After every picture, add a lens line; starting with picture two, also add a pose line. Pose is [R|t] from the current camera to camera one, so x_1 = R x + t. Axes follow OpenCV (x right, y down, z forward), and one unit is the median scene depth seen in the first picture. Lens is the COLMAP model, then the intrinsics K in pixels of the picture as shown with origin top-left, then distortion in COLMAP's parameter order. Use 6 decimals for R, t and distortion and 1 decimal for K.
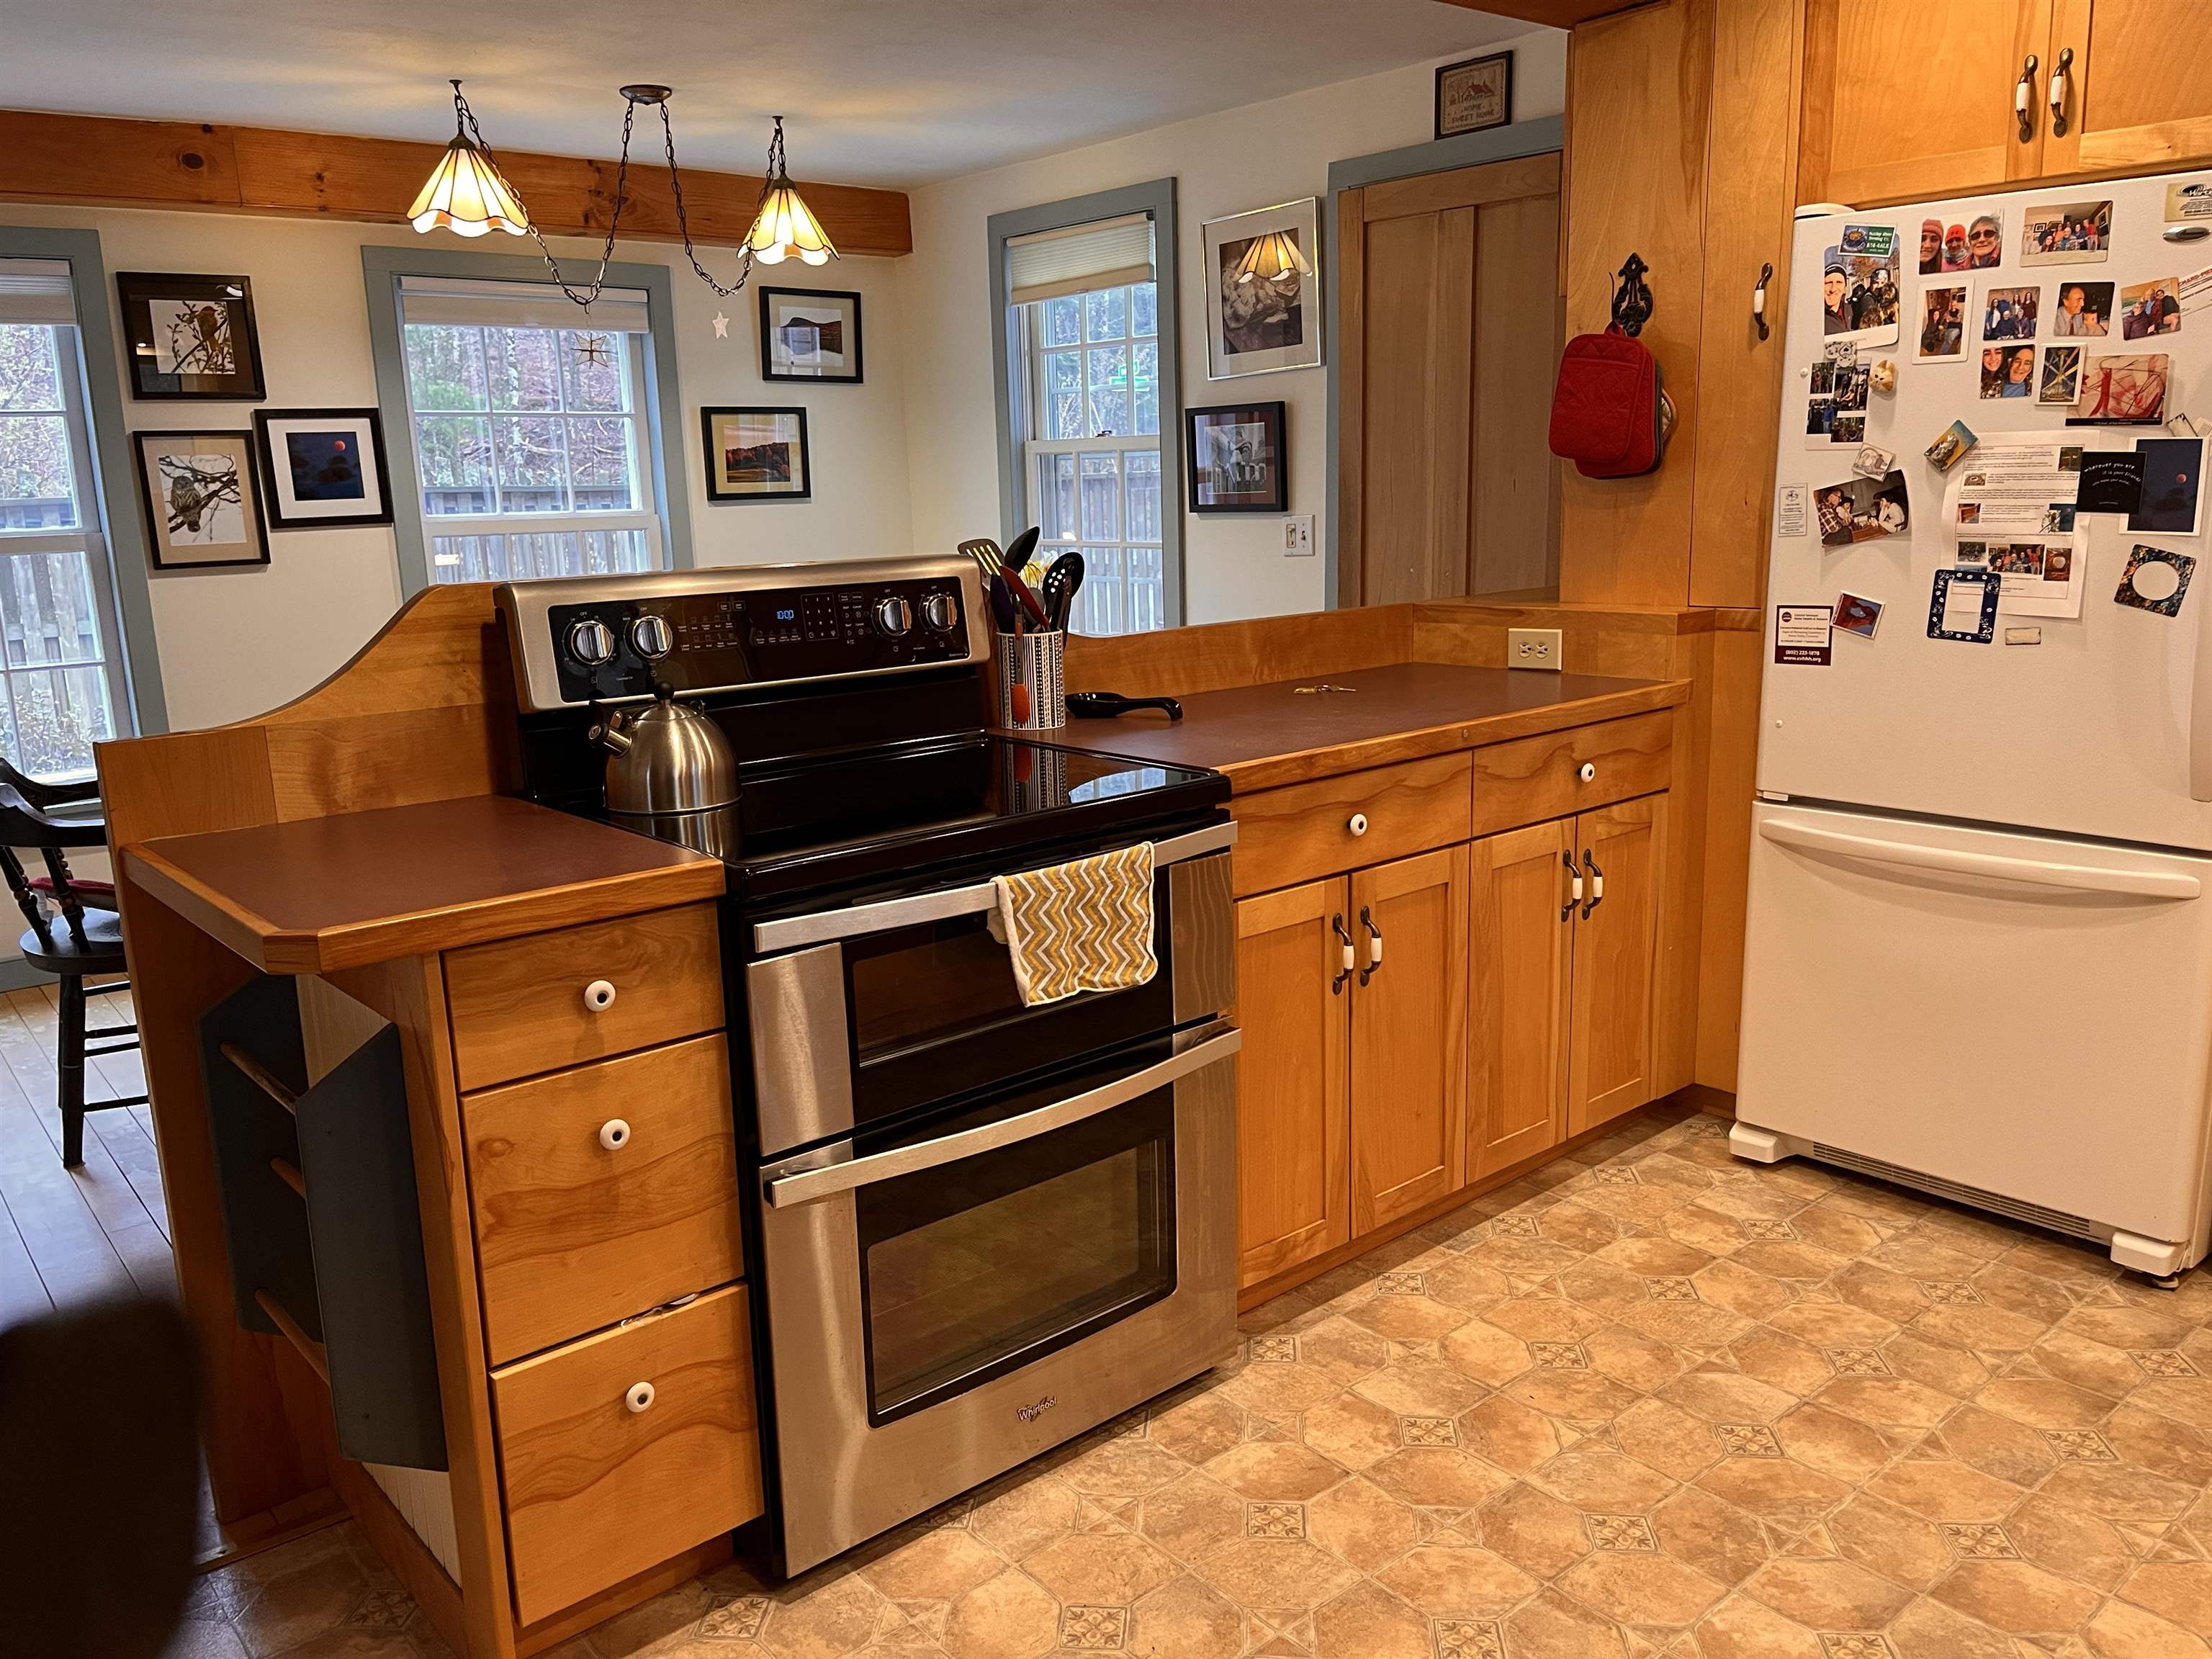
lens RADIAL K [[1673.3, 0, 1101.7], [0, 1673.3, 840.8], [0, 0, 1]] dist [0.078764, -0.113068]
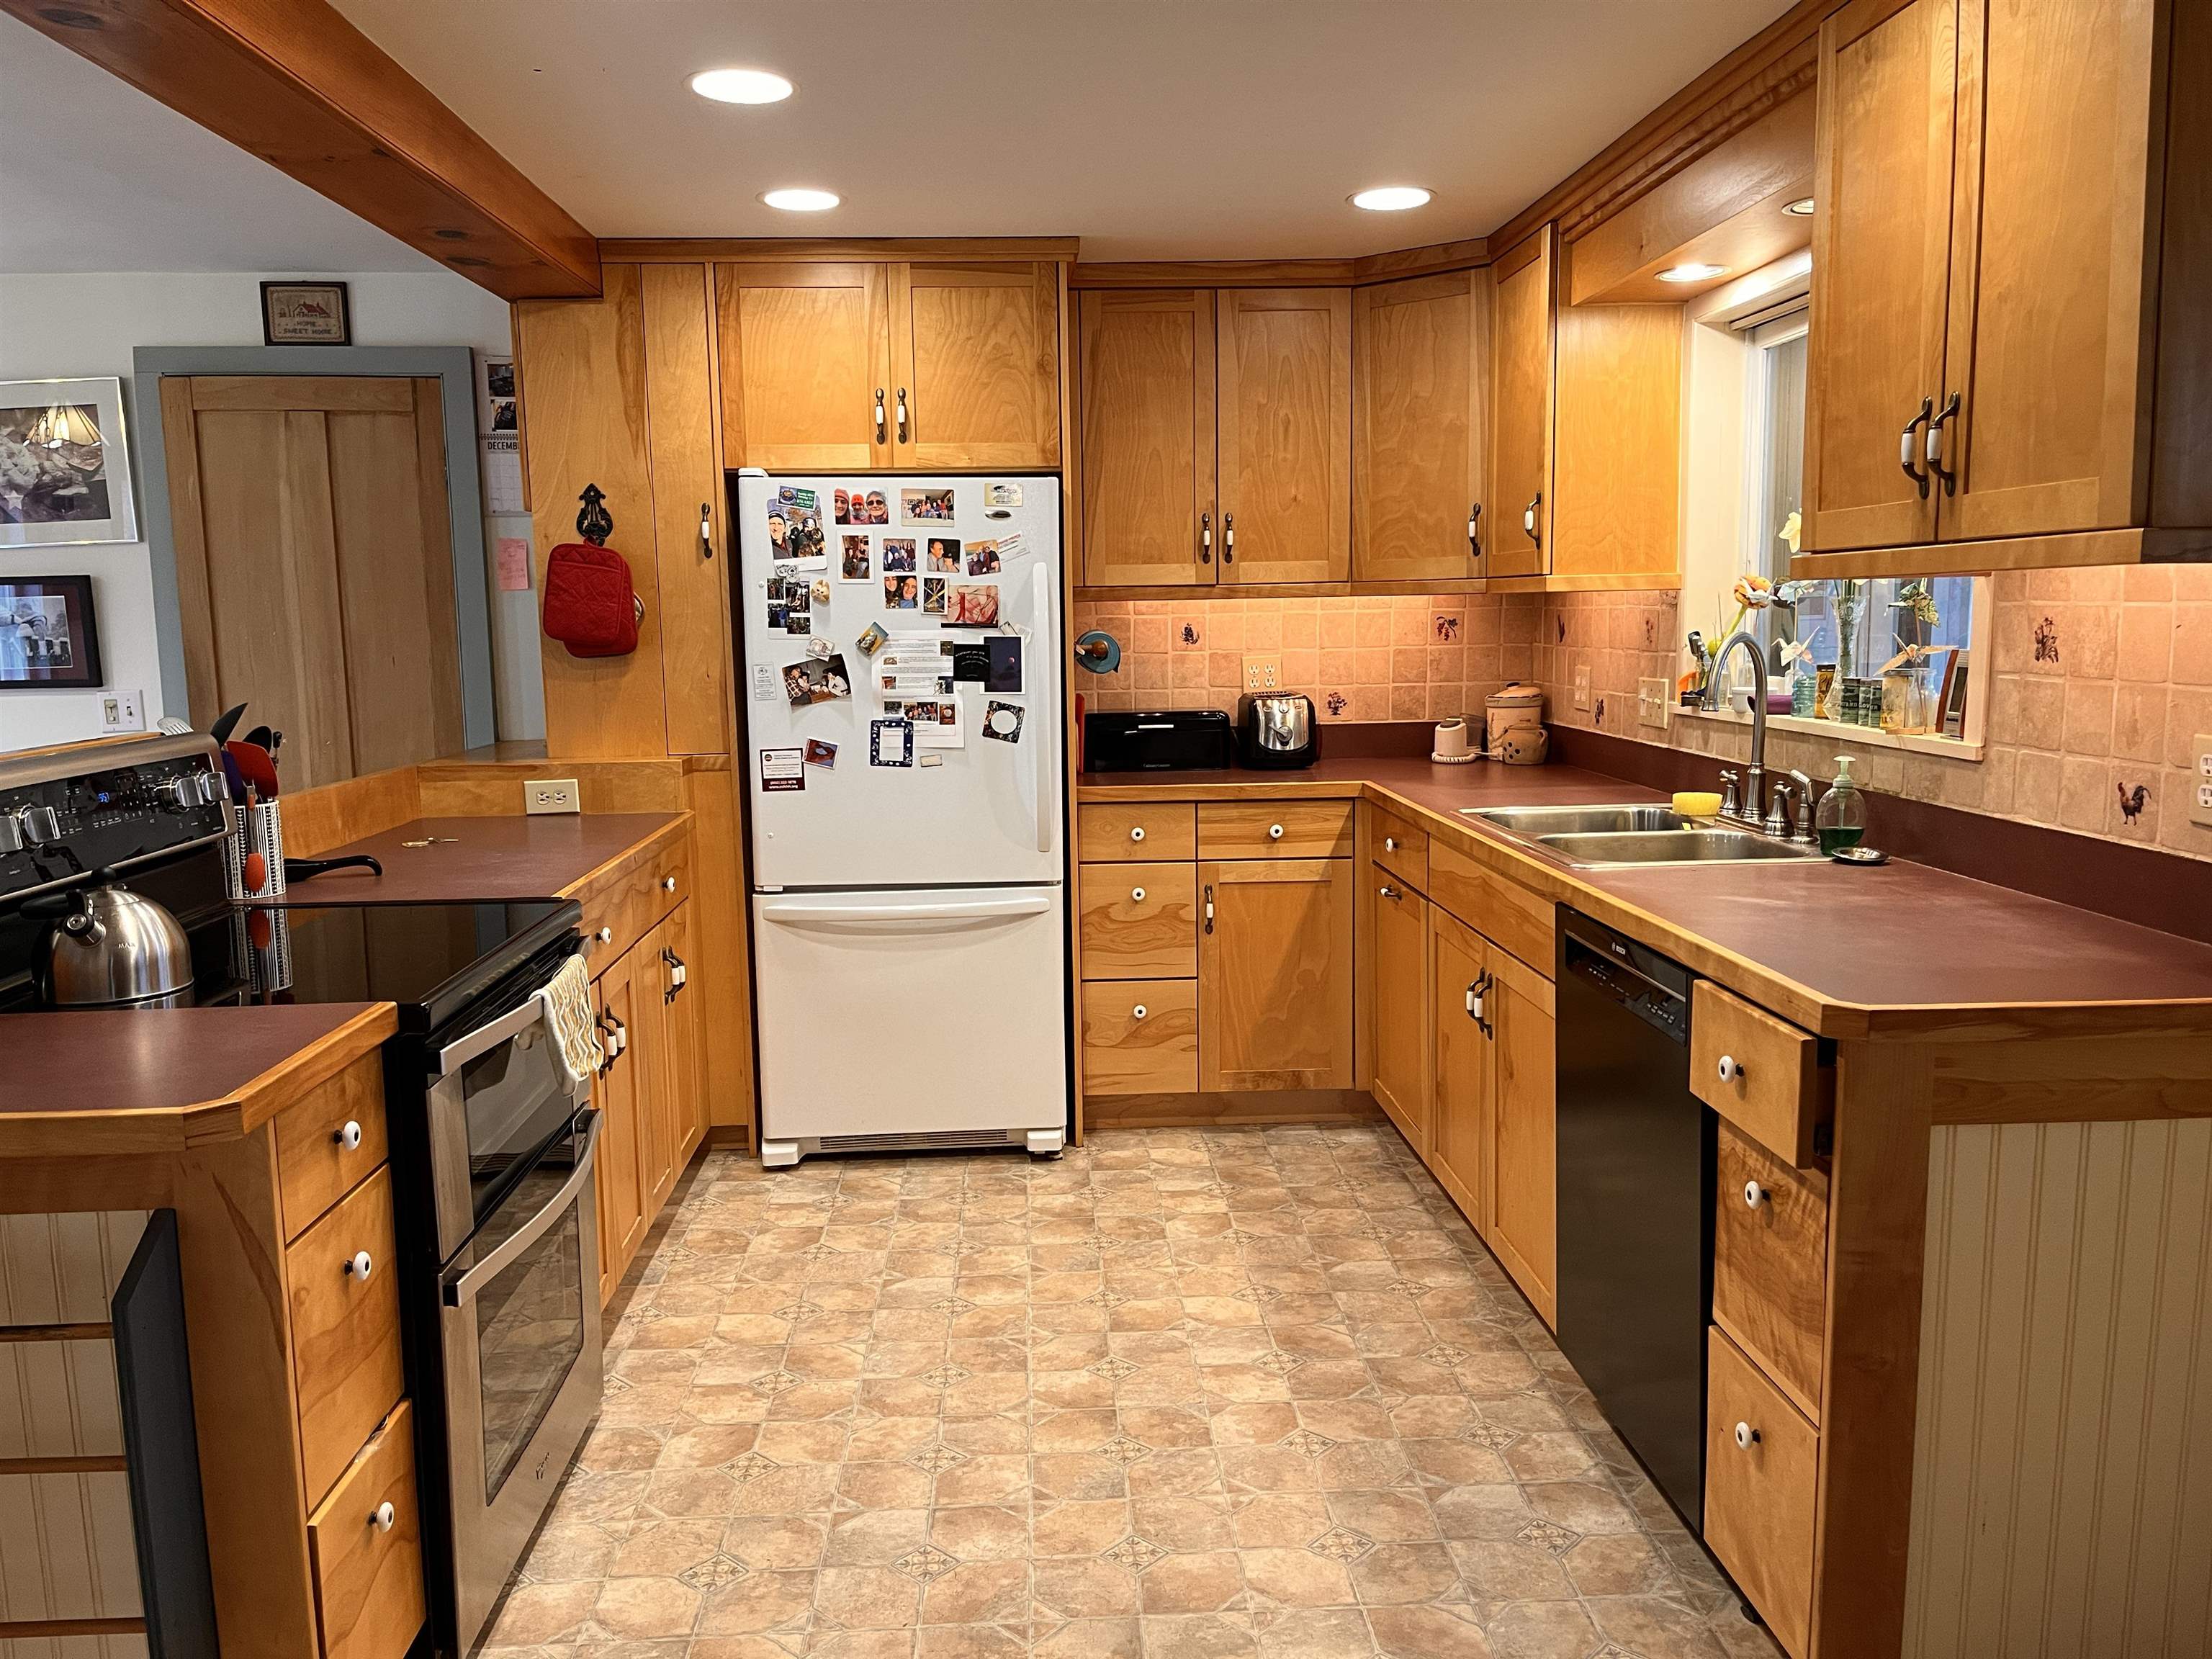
lens RADIAL K [[1673.3, 0, 1101.7], [0, 1673.3, 840.8], [0, 0, 1]] dist [0.078764, -0.113068]
pose [[0.609486, -0.089629, 0.787714, -0.469534], [0.165326, 0.986114, -0.015716, 0.000298], [-0.775367, 0.139809, 0.615841, -0.038649]]
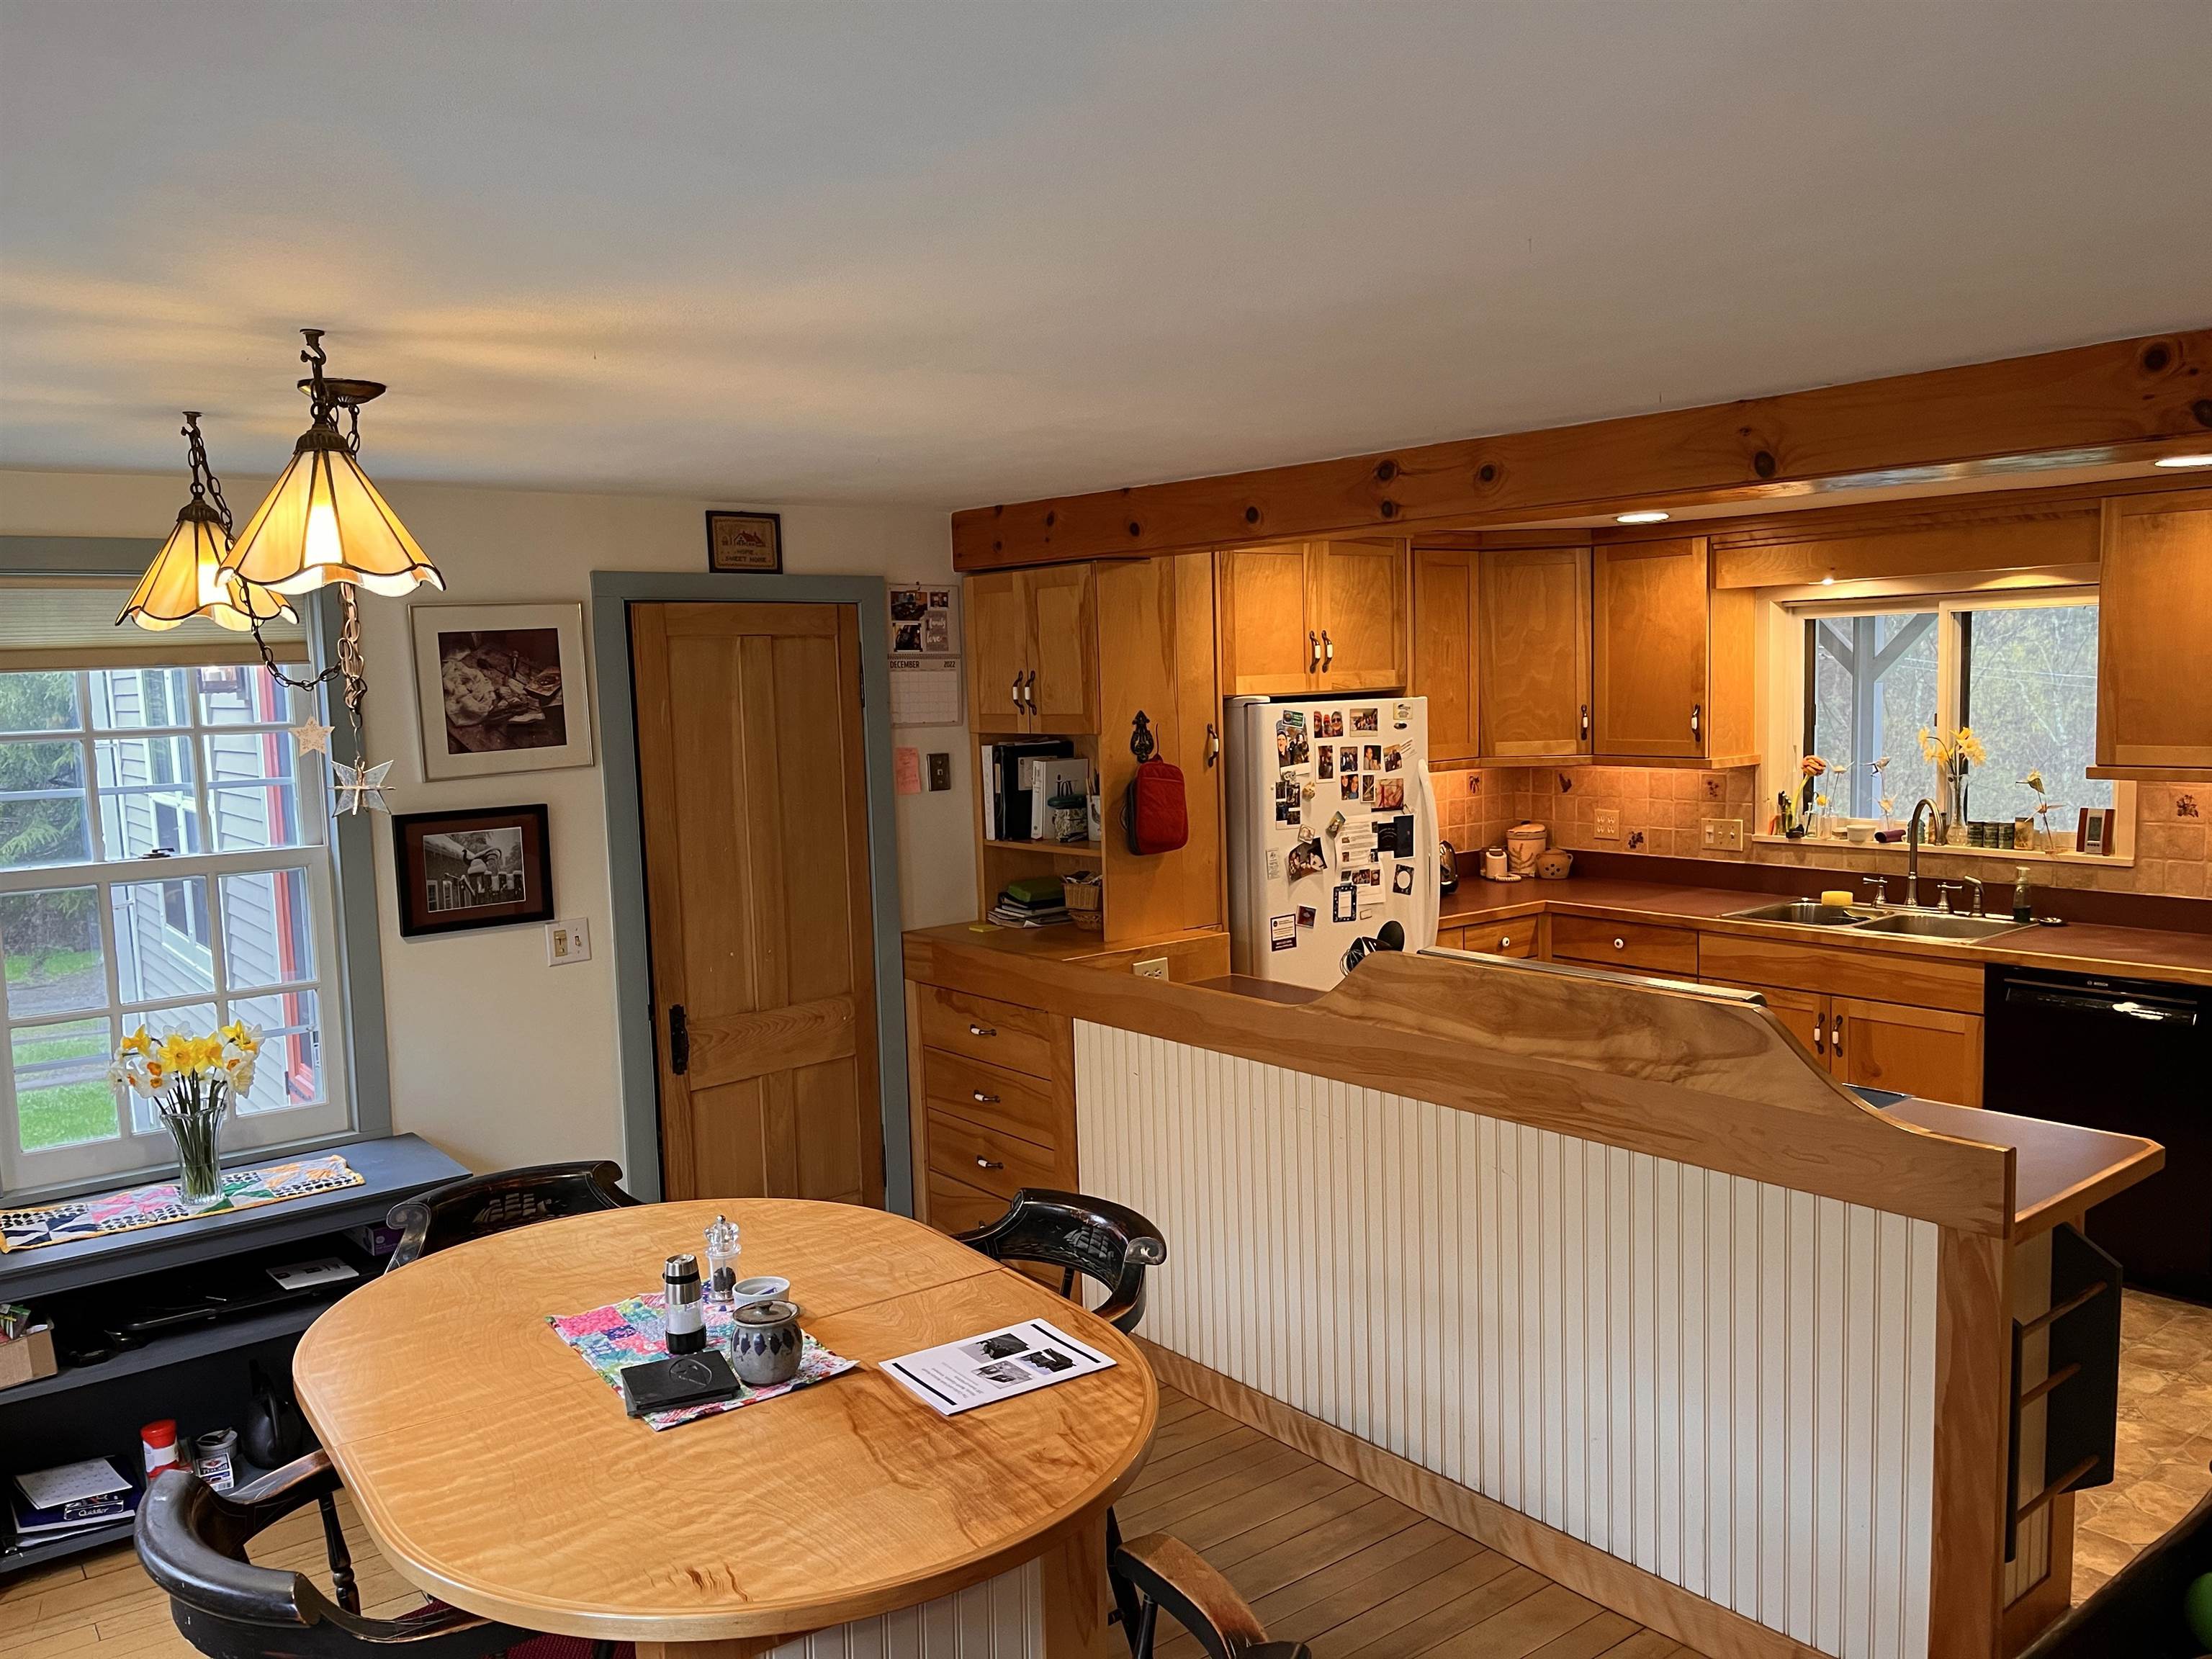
lens RADIAL K [[1673.3, 0, 1101.7], [0, 1673.3, 840.8], [0, 0, 1]] dist [0.078764, -0.113068]
pose [[0.044470, -0.074022, 0.996265, -1.184709], [0.239341, 0.968998, 0.061313, -0.331411], [-0.969917, 0.235720, 0.060808, 0.962279]]
